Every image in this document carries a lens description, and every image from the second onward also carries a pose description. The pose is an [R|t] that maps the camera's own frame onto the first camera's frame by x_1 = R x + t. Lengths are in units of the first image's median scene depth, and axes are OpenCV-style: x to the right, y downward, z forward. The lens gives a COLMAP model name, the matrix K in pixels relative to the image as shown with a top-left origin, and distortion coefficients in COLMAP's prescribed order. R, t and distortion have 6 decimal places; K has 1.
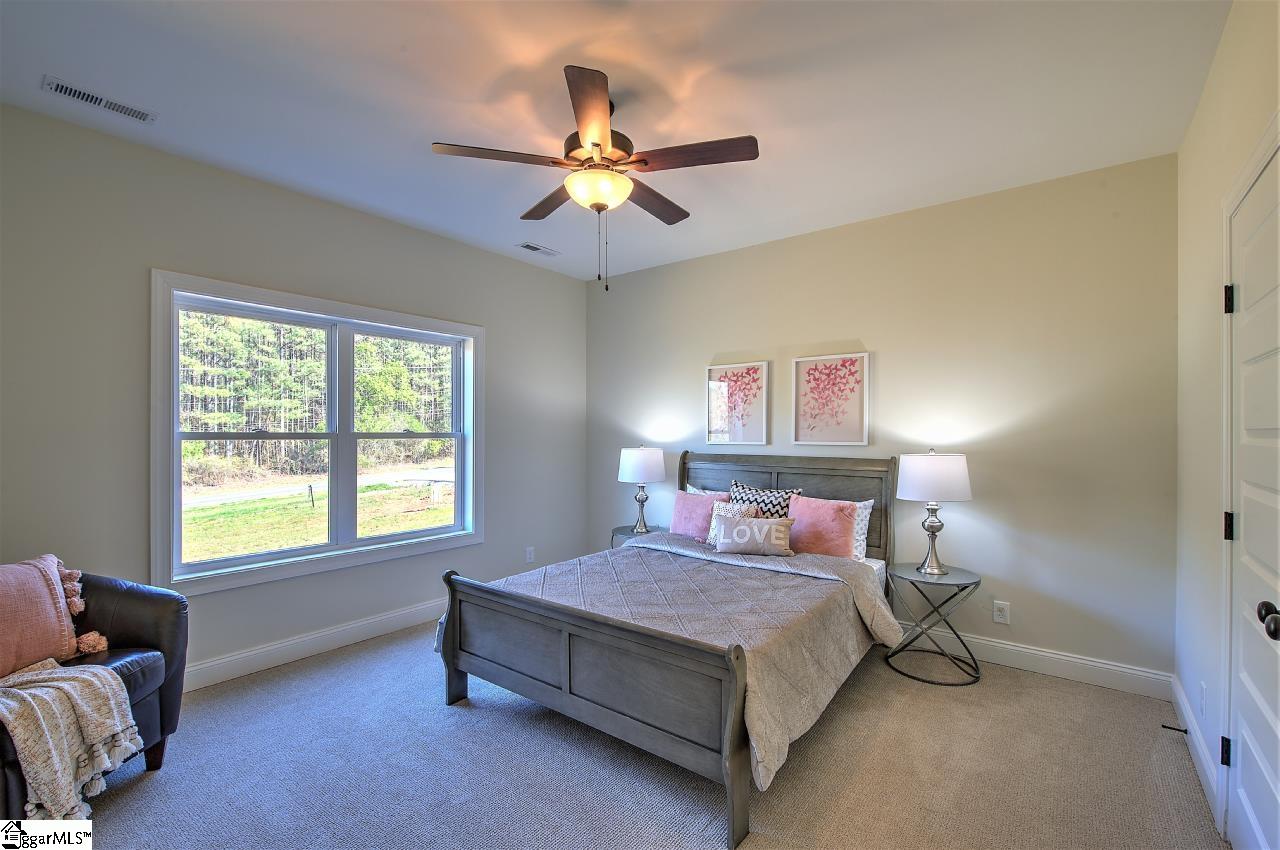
lens RADIAL K [[561.0, 0, 642.0], [0, 561.0, 435.9], [0, 0, 1]] dist [0.002305, -0.003008]
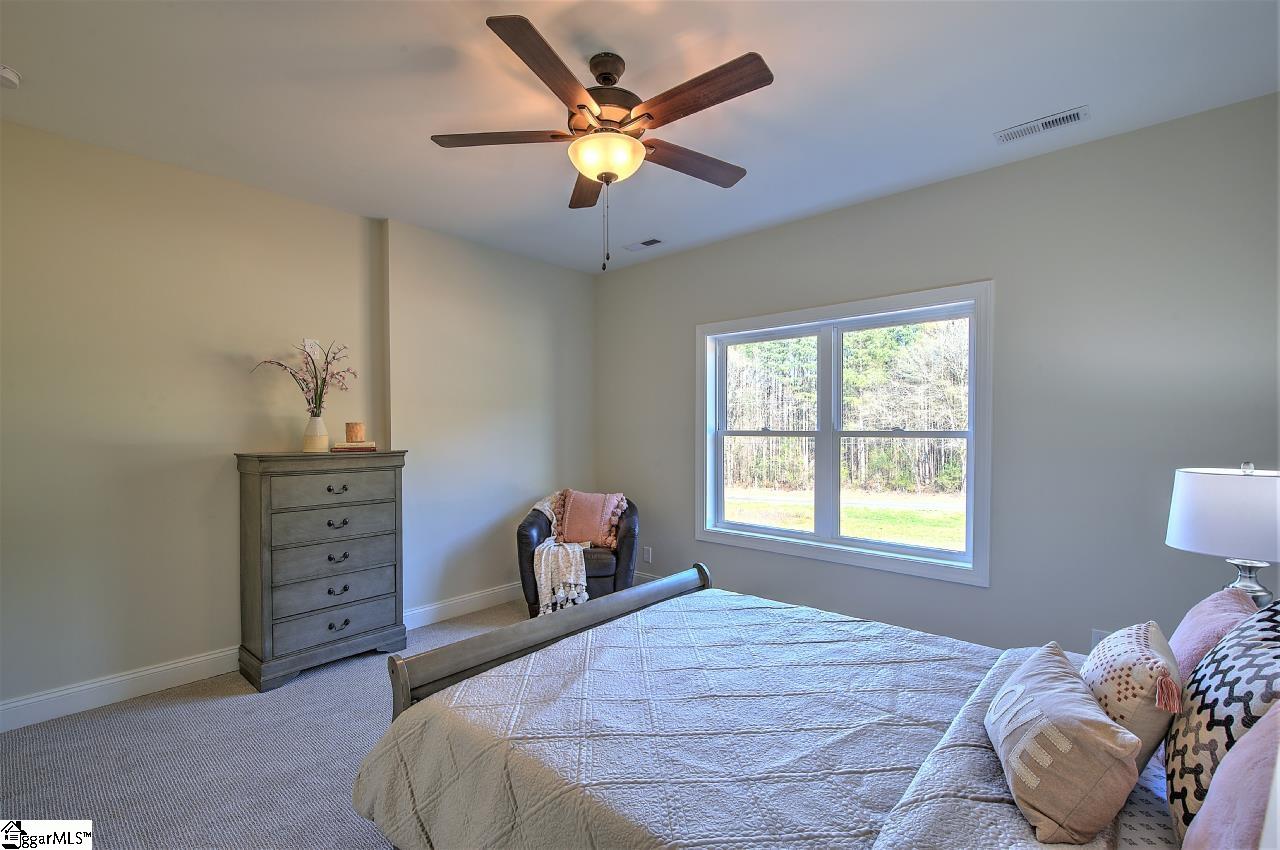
lens RADIAL K [[561.0, 0, 642.0], [0, 561.0, 435.9], [0, 0, 1]] dist [0.002305, -0.003008]
pose [[-0.067614, 0.011285, -0.997648, 0.542741], [-0.007860, 0.999899, 0.011843, -0.006252], [0.997681, 0.008642, -0.067519, 0.746882]]
